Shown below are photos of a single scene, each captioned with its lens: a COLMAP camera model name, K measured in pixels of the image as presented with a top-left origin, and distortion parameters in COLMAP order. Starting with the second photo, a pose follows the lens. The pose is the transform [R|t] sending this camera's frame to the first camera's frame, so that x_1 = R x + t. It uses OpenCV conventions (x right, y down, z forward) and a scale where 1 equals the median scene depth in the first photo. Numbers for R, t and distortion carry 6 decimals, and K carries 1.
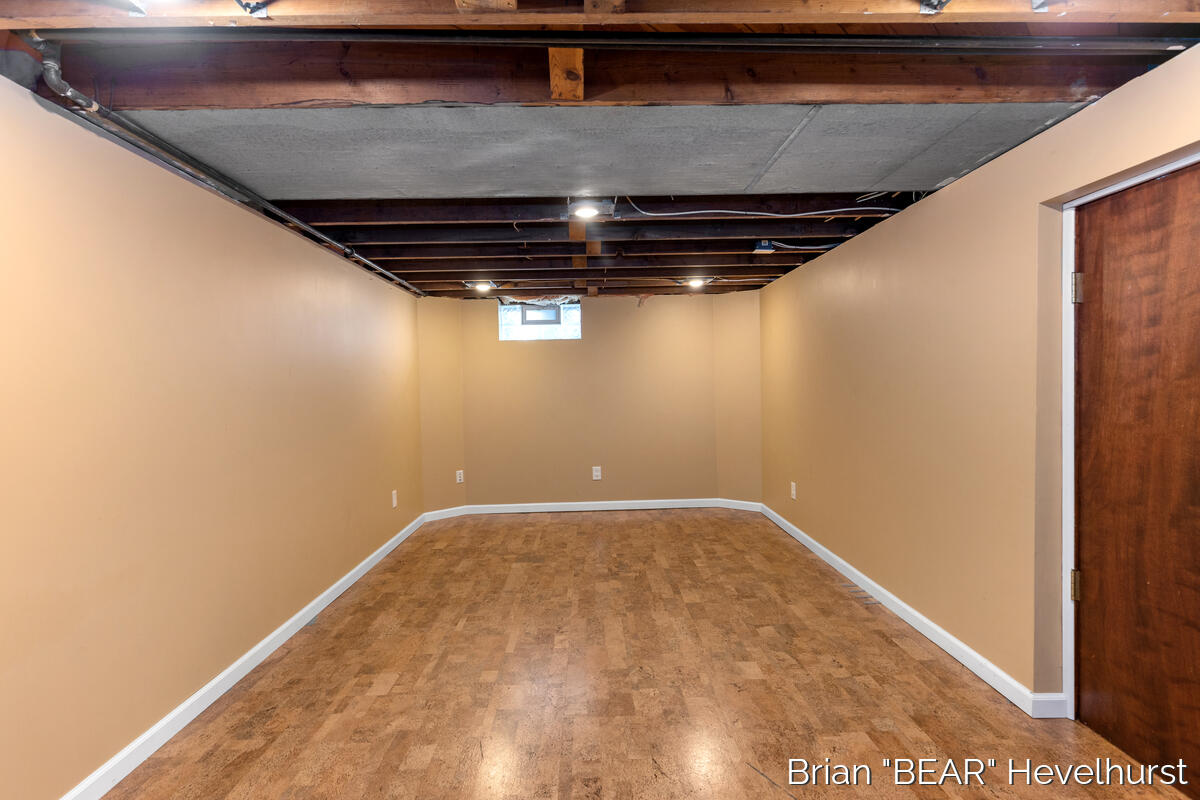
lens RADIAL K [[569.6, 0, 600.6], [0, 569.6, 396.3], [0, 0, 1]] dist [-0.000081, 0.000012]
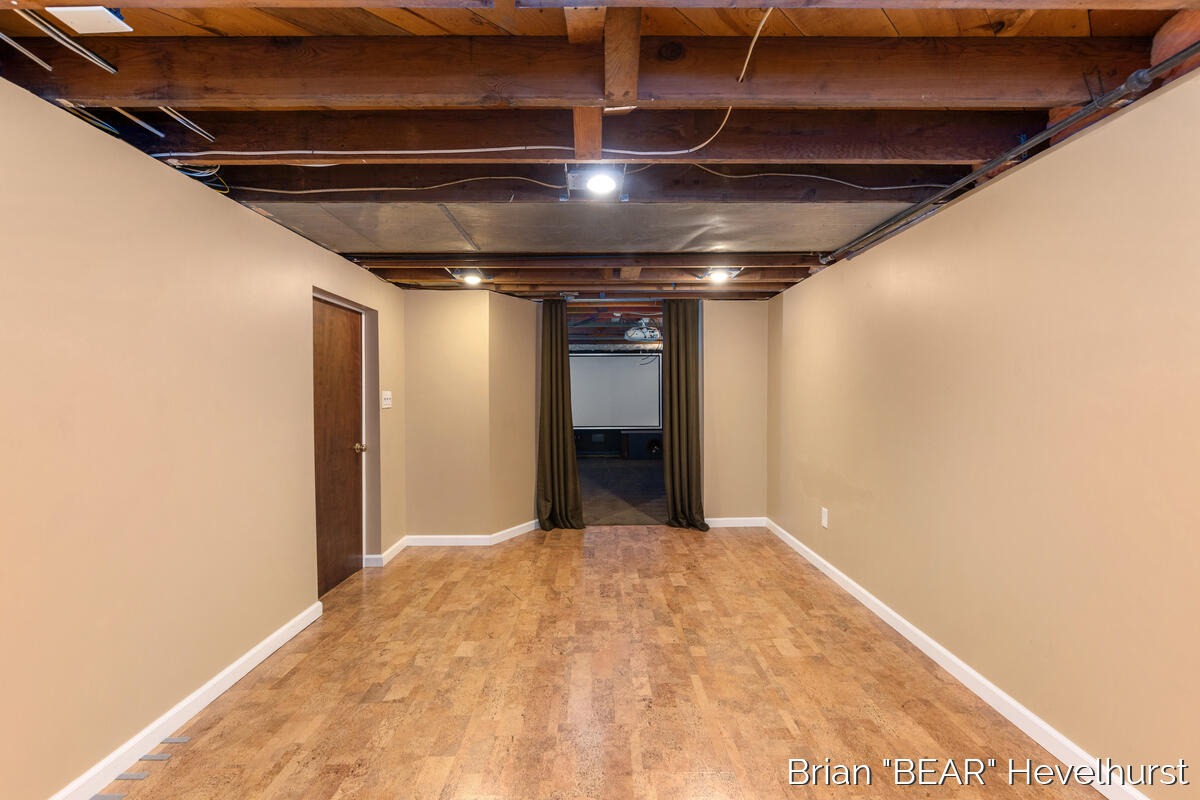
lens RADIAL K [[537.0, 0, 598.3], [0, 537.0, 397.3], [0, 0, 1]] dist [0.001265, -0.001390]
pose [[-0.999495, 0.024225, 0.020557, -0.032259], [0.024803, 0.999290, 0.028360, -0.042109], [-0.019855, 0.028855, -0.999386, 1.963936]]
